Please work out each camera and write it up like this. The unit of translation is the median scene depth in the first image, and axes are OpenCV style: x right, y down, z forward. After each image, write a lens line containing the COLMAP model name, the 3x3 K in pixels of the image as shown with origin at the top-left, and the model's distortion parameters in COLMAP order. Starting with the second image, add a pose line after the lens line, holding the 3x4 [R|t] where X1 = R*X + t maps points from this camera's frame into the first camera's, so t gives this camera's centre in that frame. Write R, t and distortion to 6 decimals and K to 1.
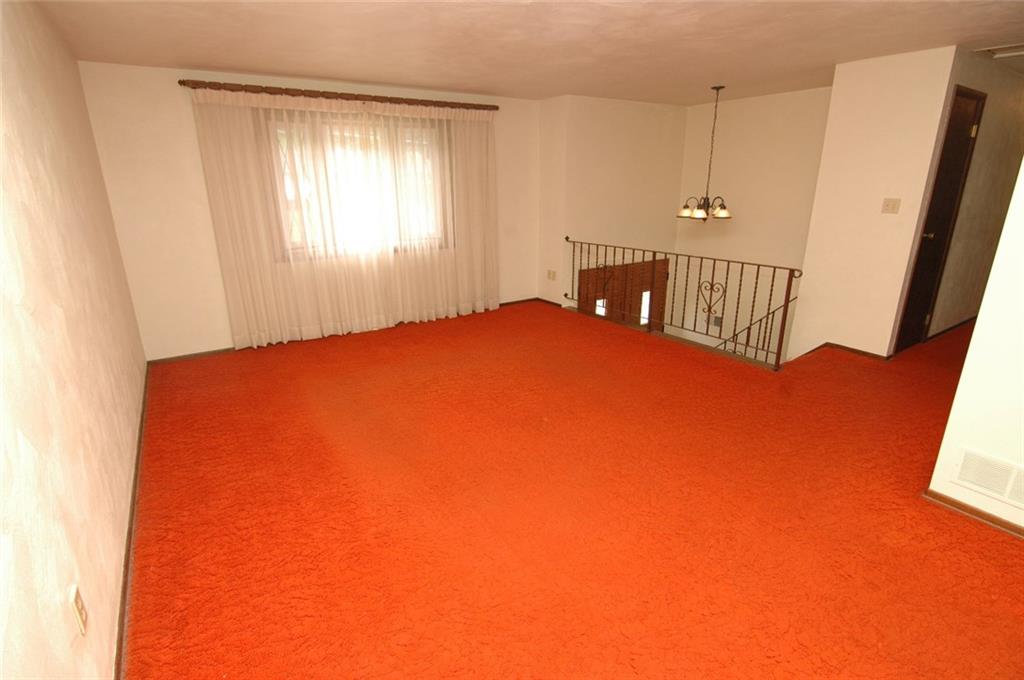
lens RADIAL K [[493.6, 0, 509.2], [0, 493.6, 337.3], [0, 0, 1]] dist [-0.009851, -0.007518]
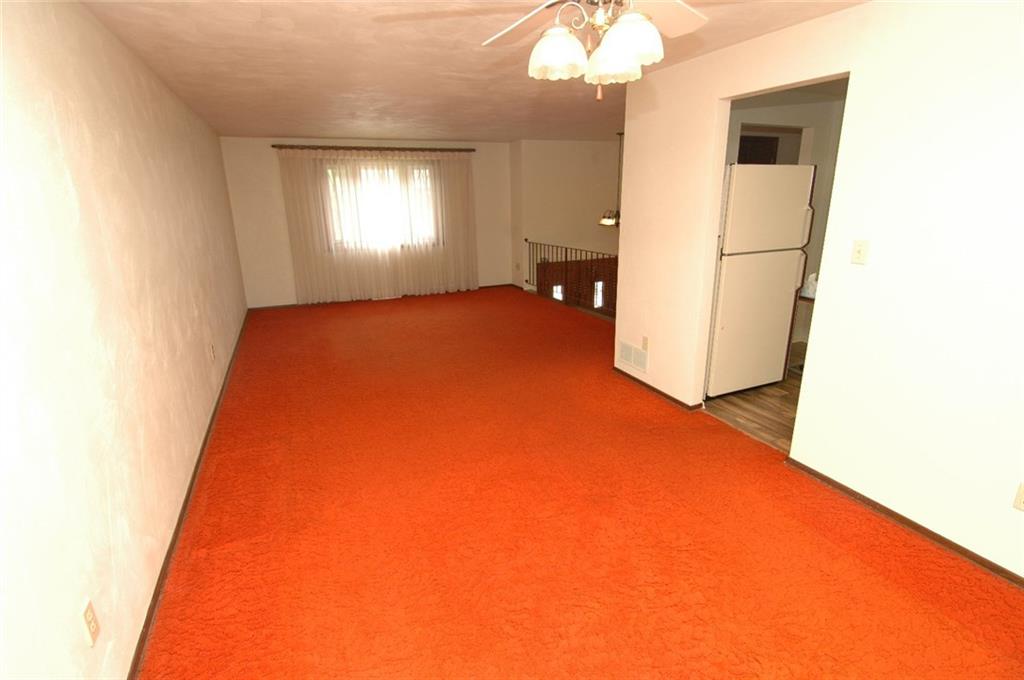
lens RADIAL K [[493.6, 0, 513.8], [0, 493.6, 341.4], [0, 0, 1]] dist [-0.009851, -0.007518]
pose [[0.985772, 0.037203, -0.163921, 0.367212], [-0.040191, 0.999080, -0.014949, 0.123192], [0.163214, 0.021325, 0.986360, -0.429364]]
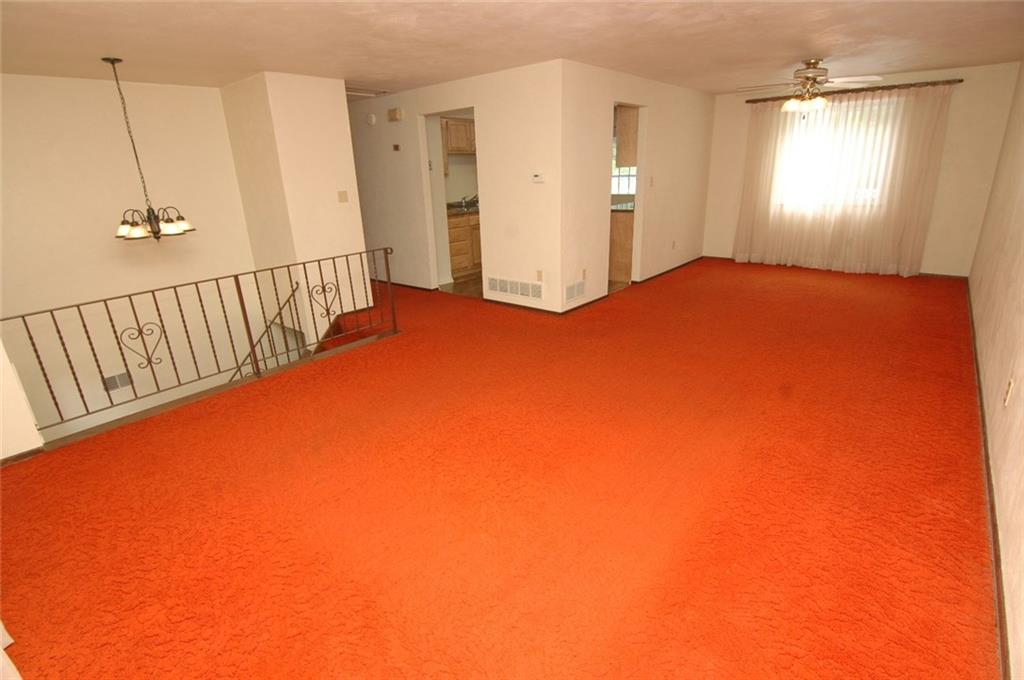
lens RADIAL K [[493.6, 0, 513.1], [0, 493.6, 345.3], [0, 0, 1]] dist [-0.009851, -0.007518]
pose [[-0.286246, -0.297815, 0.910697, -0.450112], [0.330276, 0.861549, 0.385554, -0.190717], [-0.899434, 0.411144, -0.148253, 0.633833]]
